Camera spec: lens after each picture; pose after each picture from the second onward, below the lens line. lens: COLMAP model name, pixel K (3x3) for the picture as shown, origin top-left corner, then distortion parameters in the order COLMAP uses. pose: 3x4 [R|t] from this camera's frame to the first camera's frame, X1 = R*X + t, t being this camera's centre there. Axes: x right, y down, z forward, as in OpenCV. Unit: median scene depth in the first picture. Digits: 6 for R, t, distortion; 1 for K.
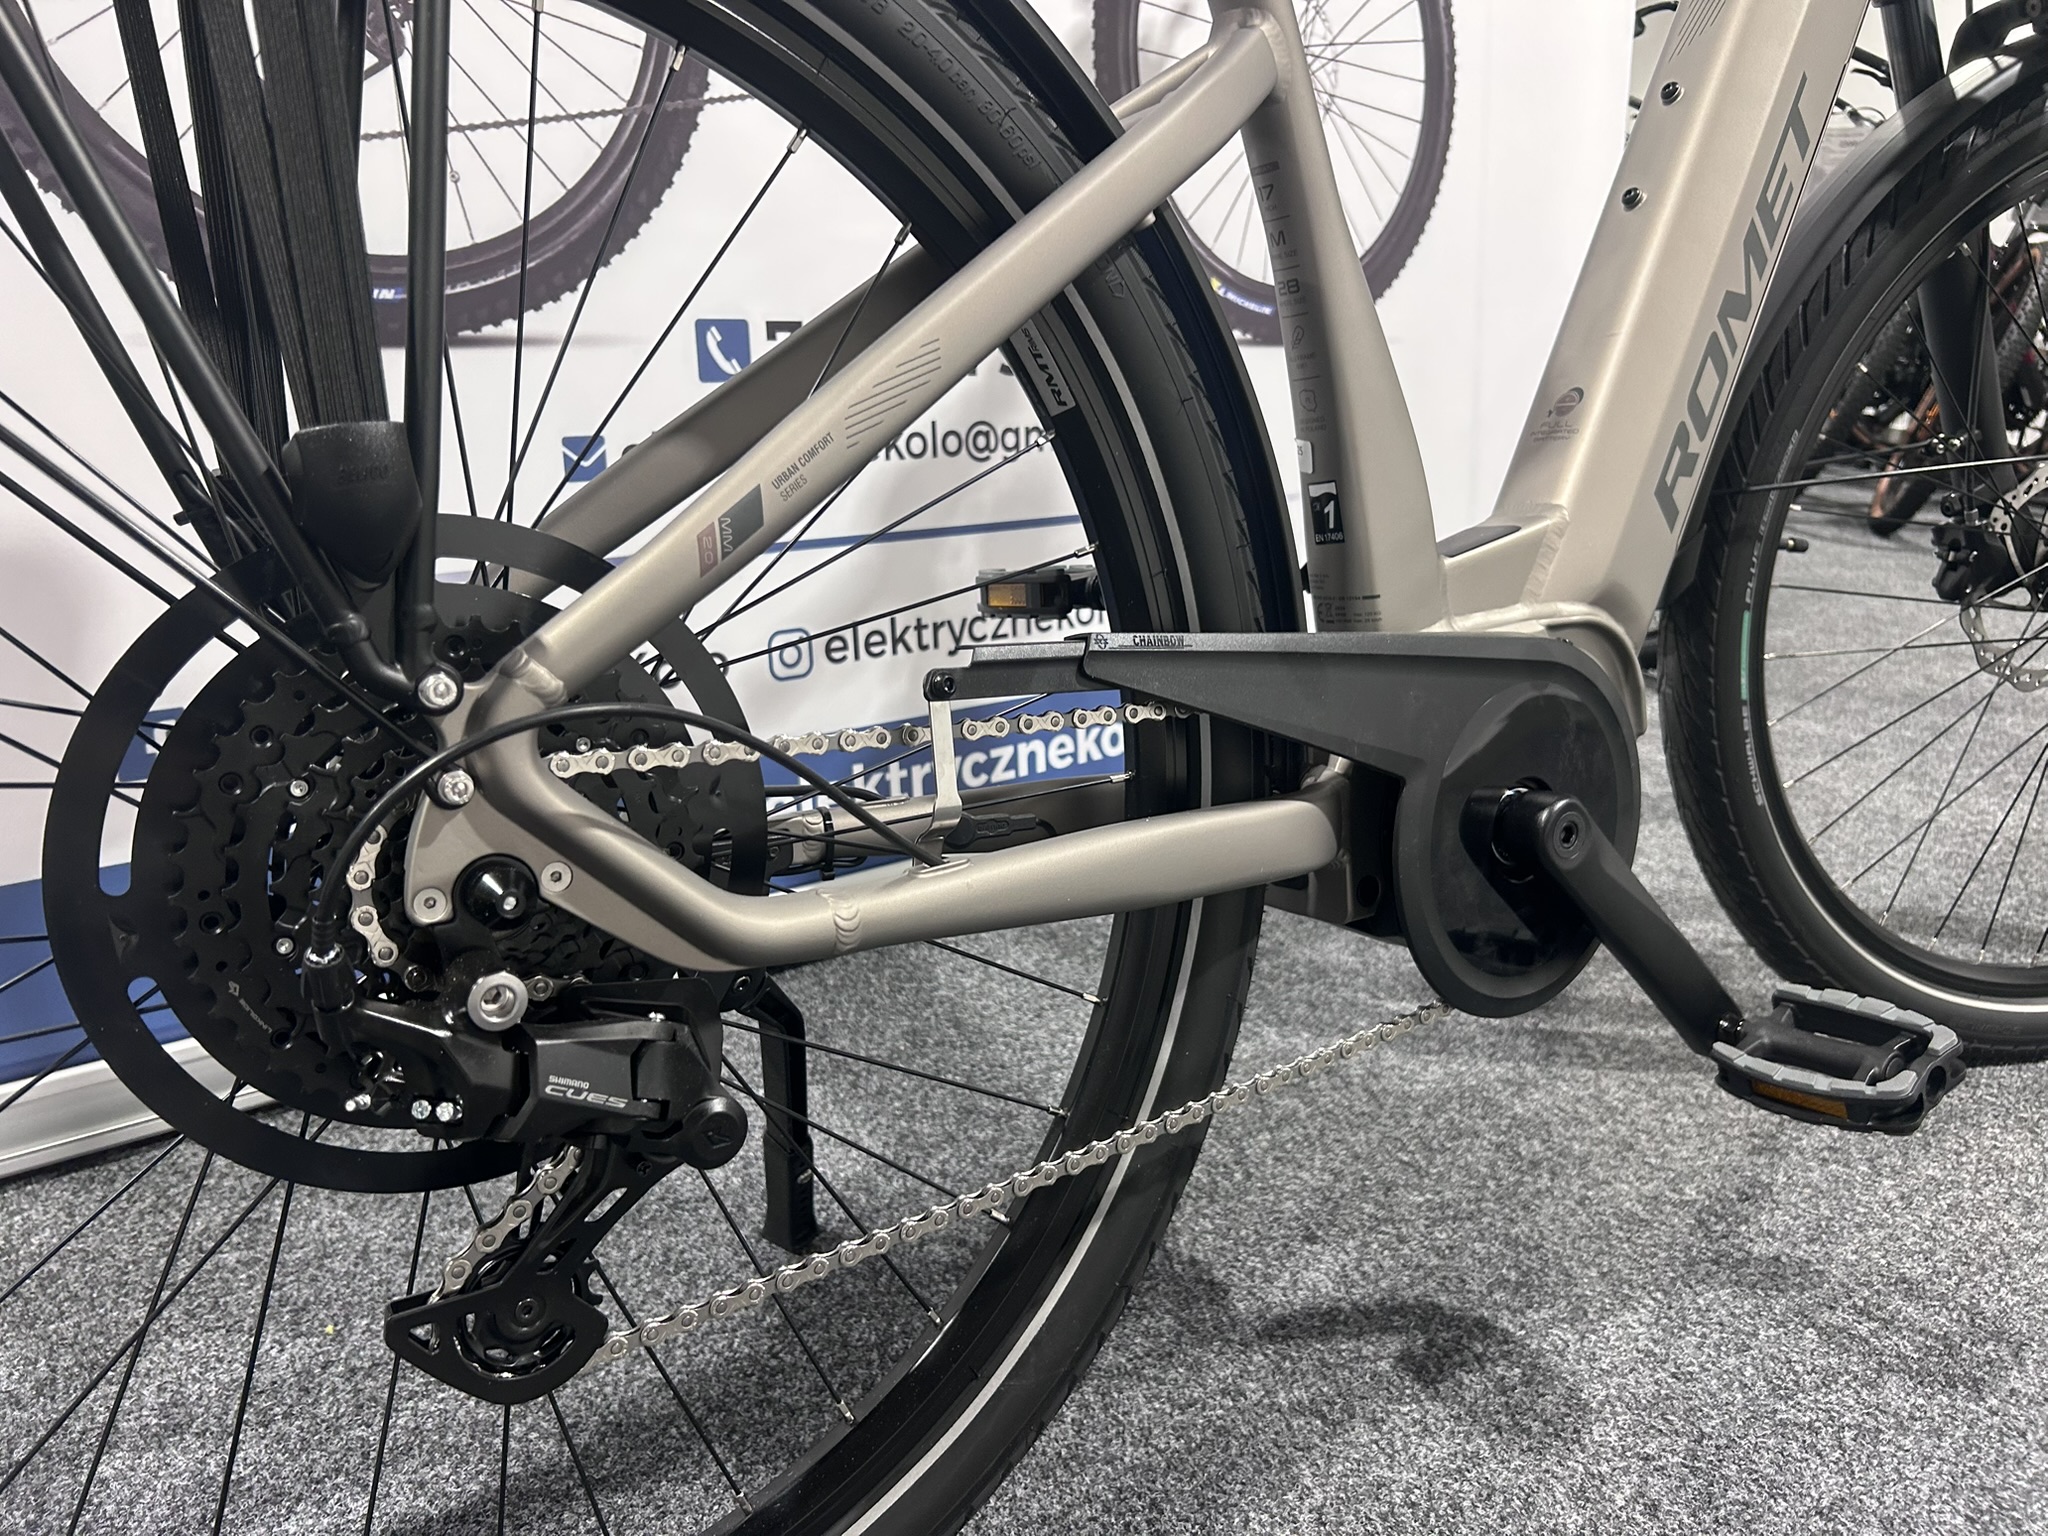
lens RADIAL K [[1558.7, 0, 1055.4], [0, 1558.7, 753.8], [0, 0, 1]] dist [0.058899, -0.064740]
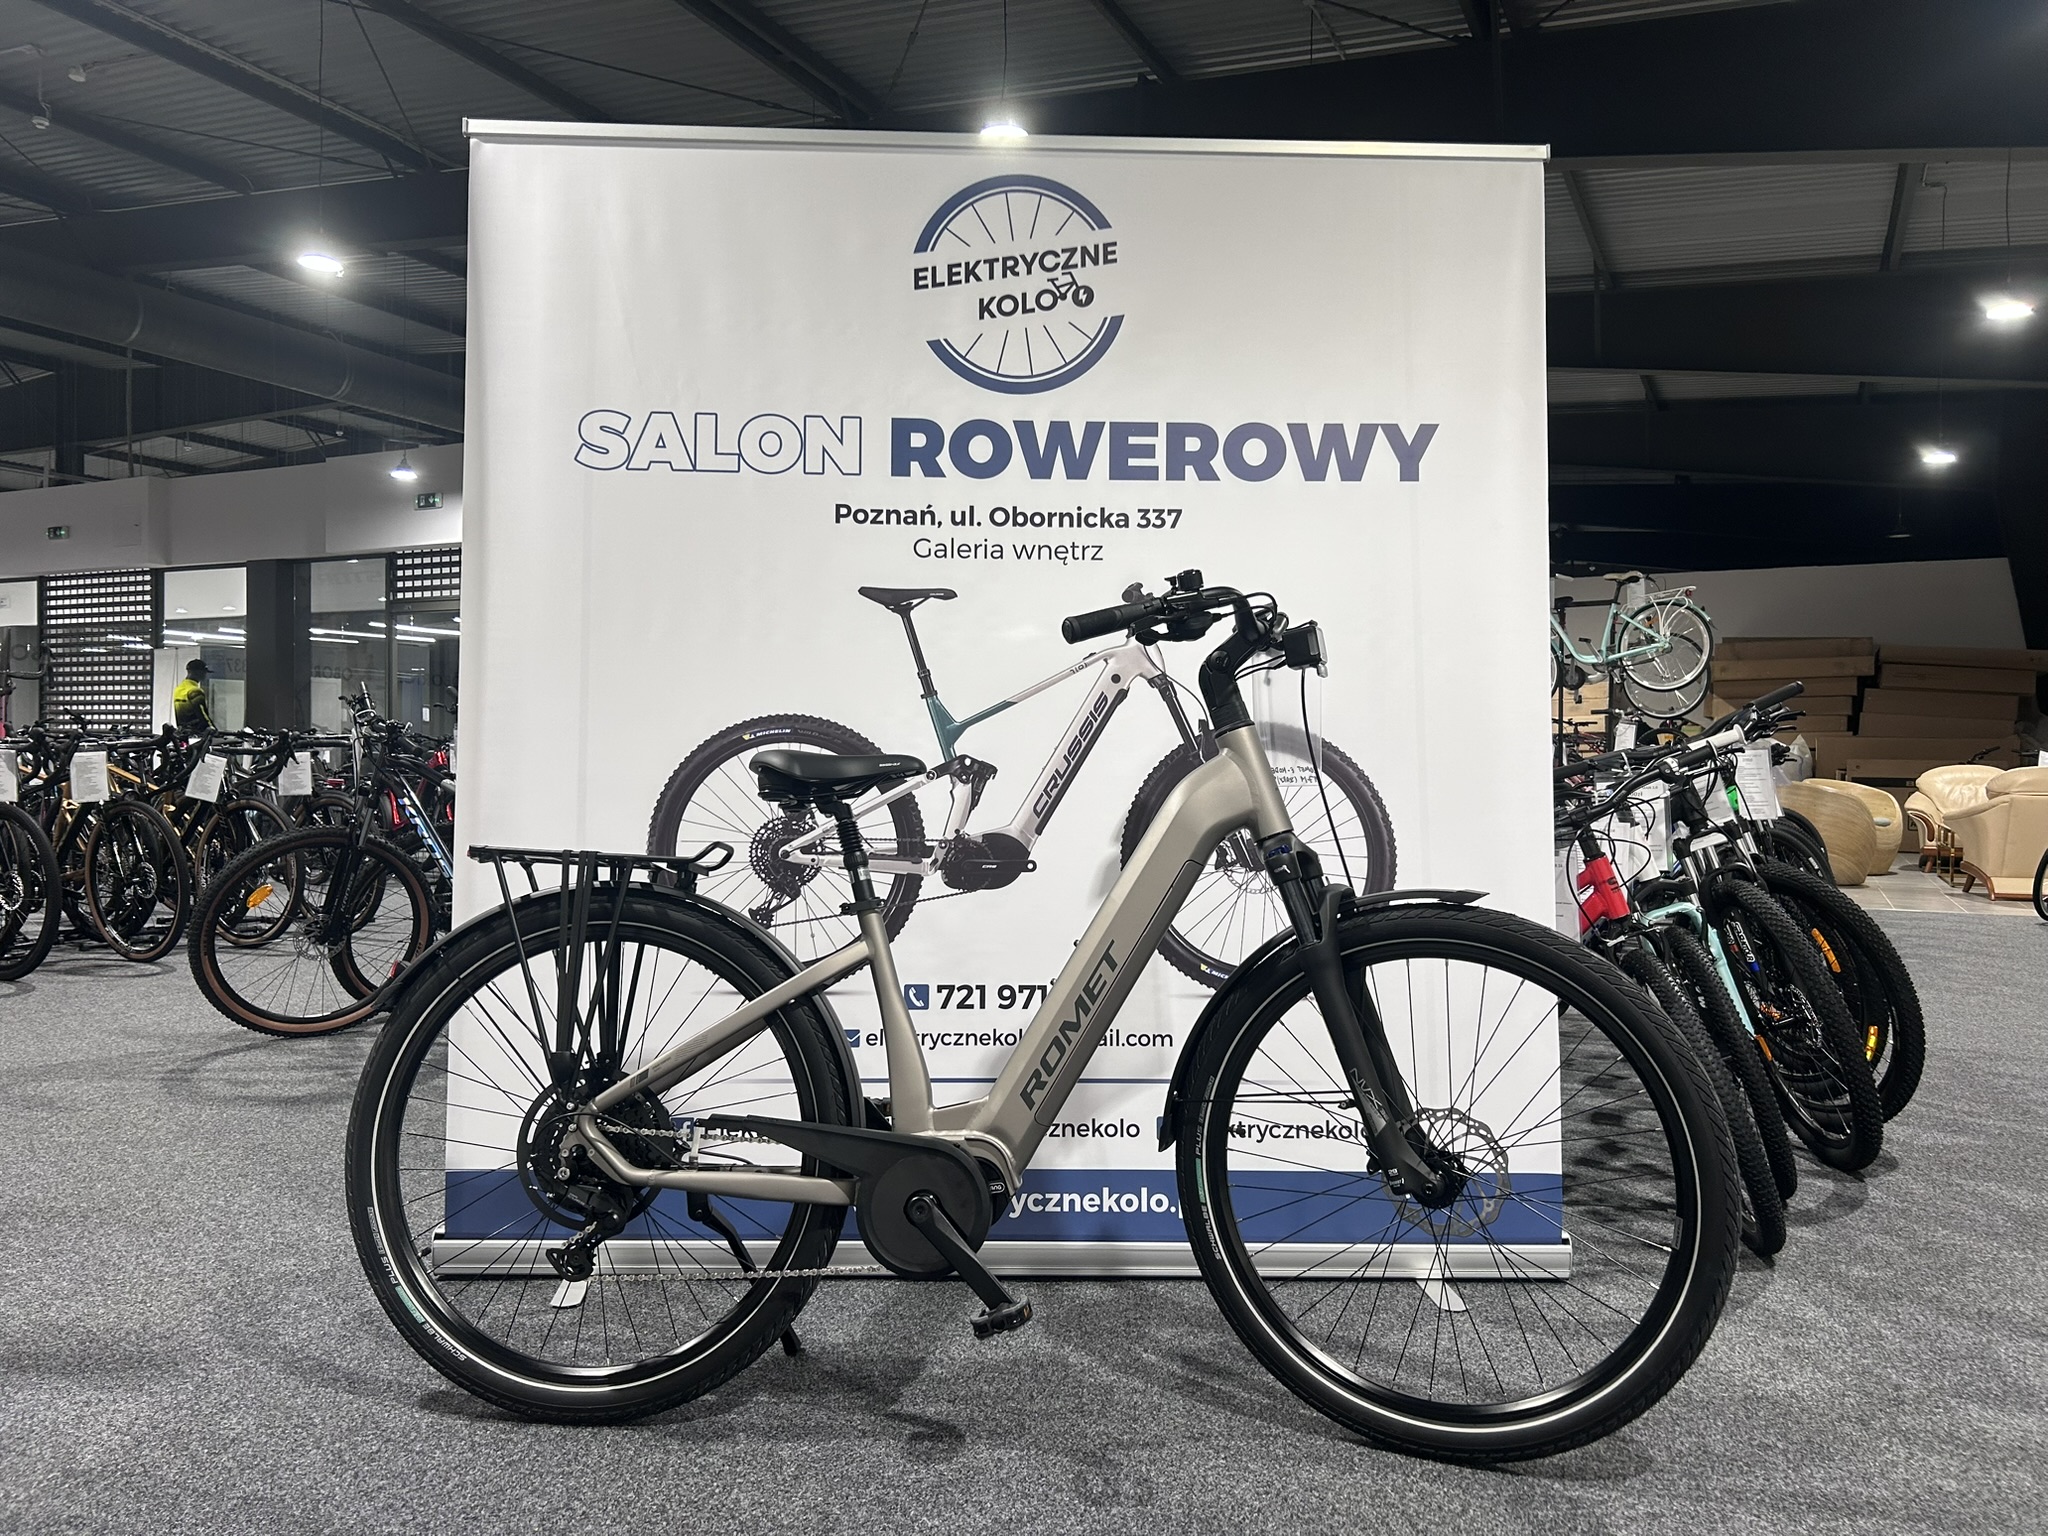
lens RADIAL K [[1558.7, 0, 1029.0], [0, 1558.7, 765.7], [0, 0, 1]] dist [0.058899, -0.064740]
pose [[0.773977, -0.022341, -0.632820, 1.773752], [-0.172622, 0.954081, -0.244810, -0.043591], [0.609230, 0.298716, 0.734580, -0.944655]]
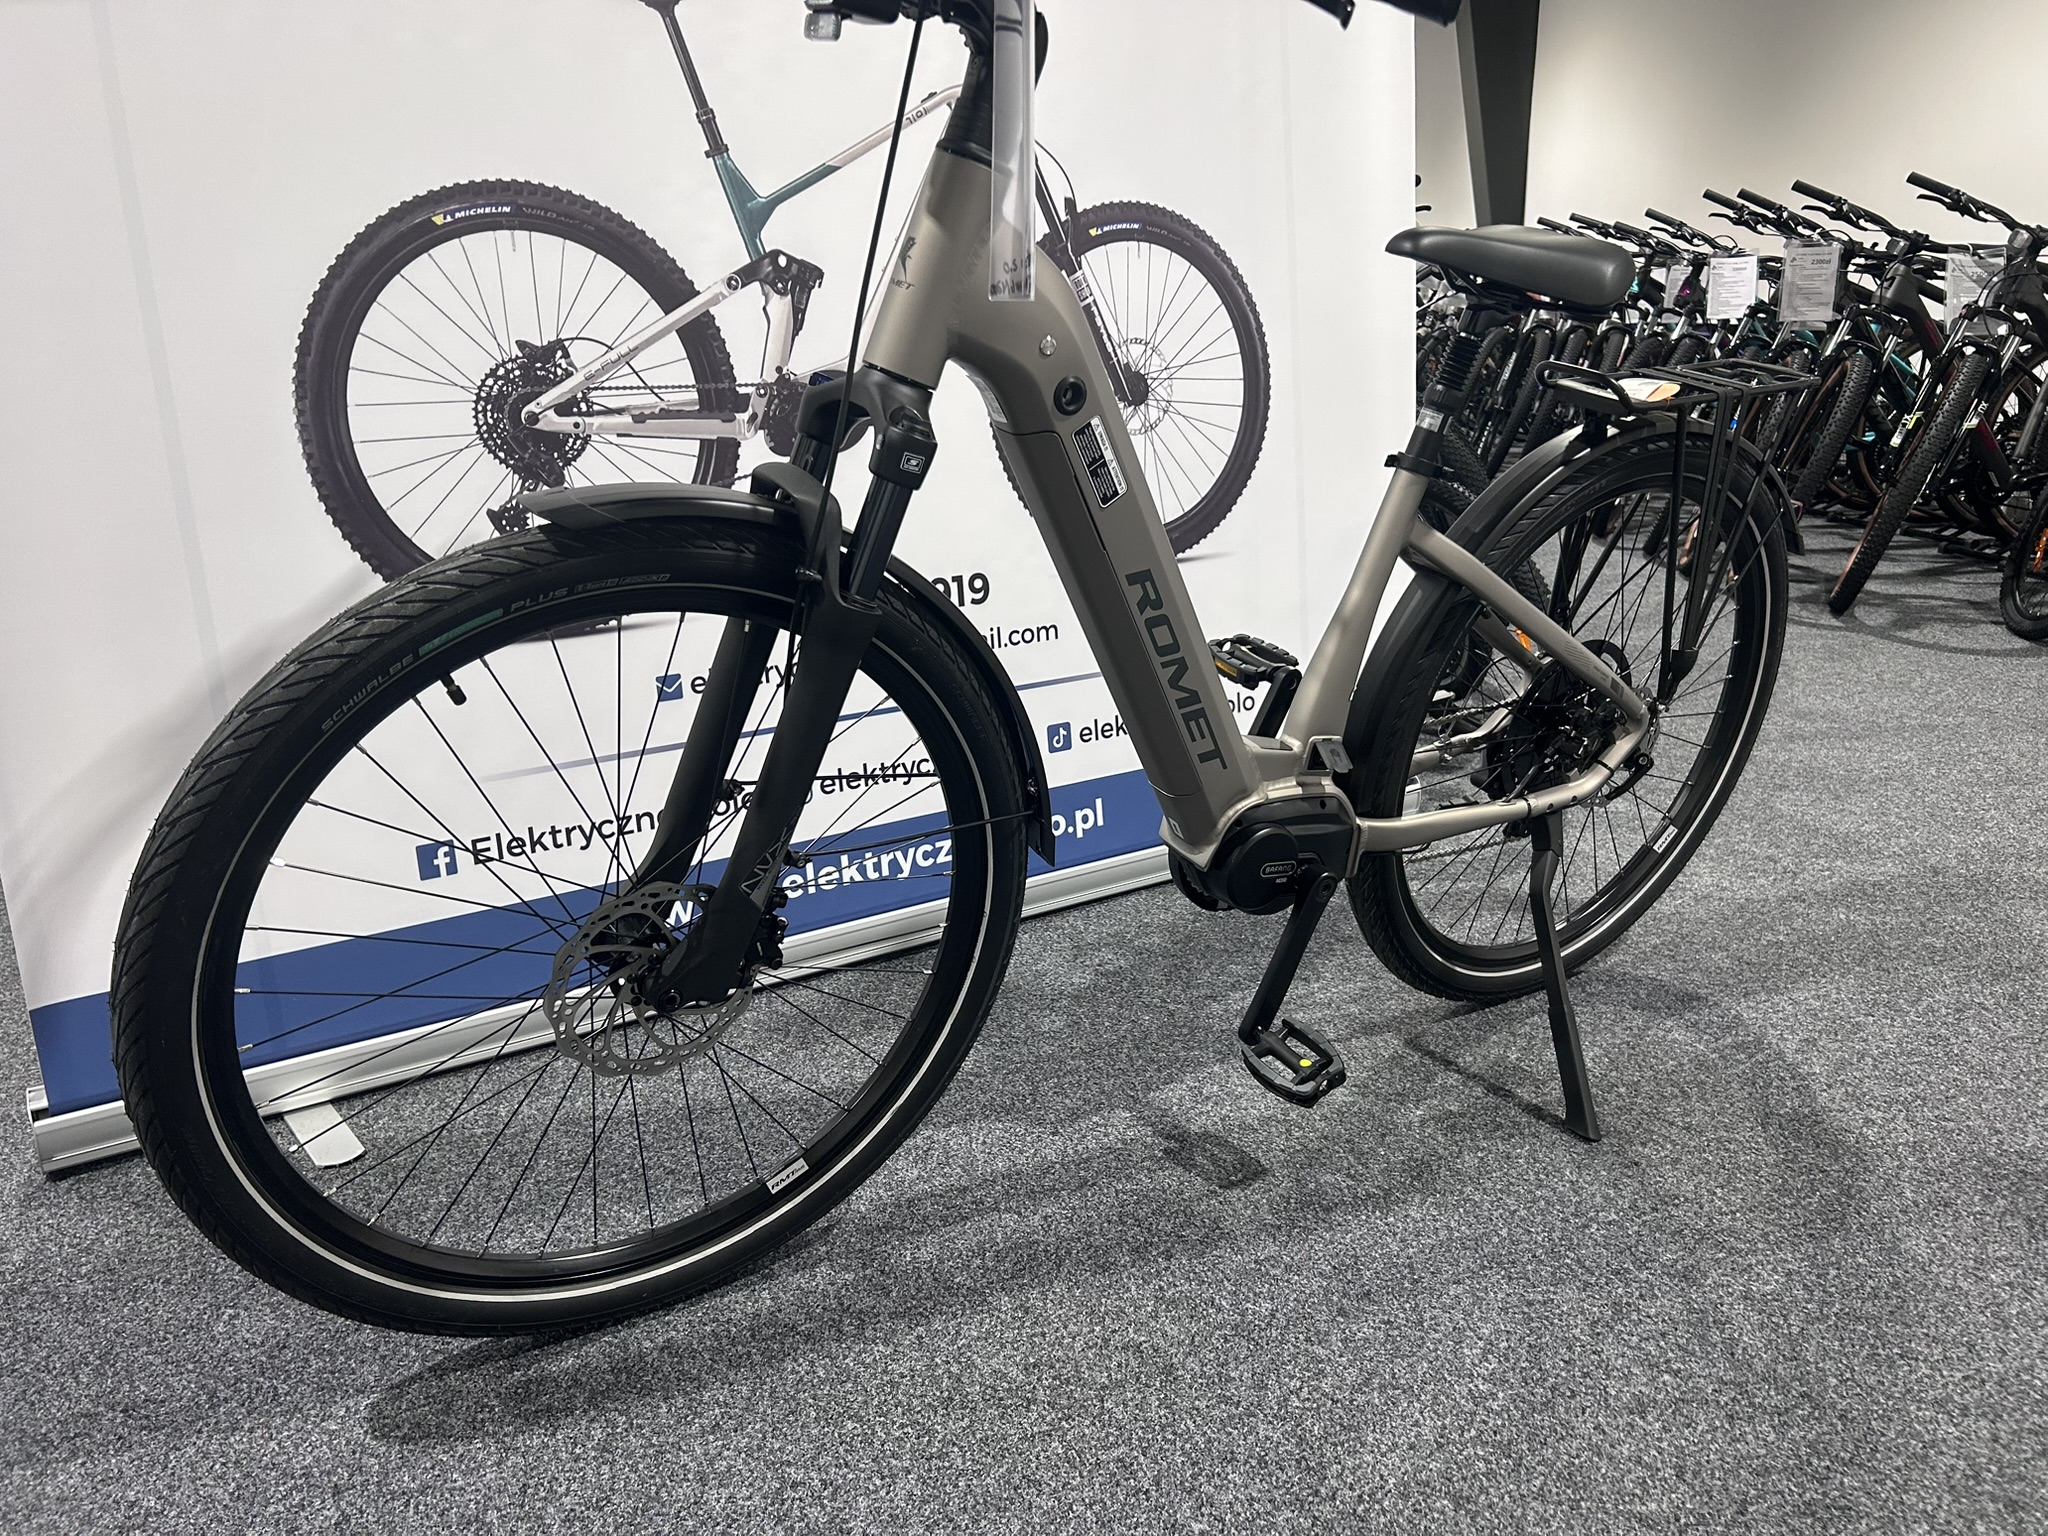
lens RADIAL K [[1558.7, 0, 1042.0], [0, 1558.7, 766.7], [0, 0, 1]] dist [0.058899, -0.064740]
pose [[0.991397, -0.005927, -0.130754, 0.393125], [0.005052, 0.999963, -0.007025, -0.095737], [0.130791, 0.006304, 0.991390, -0.776555]]
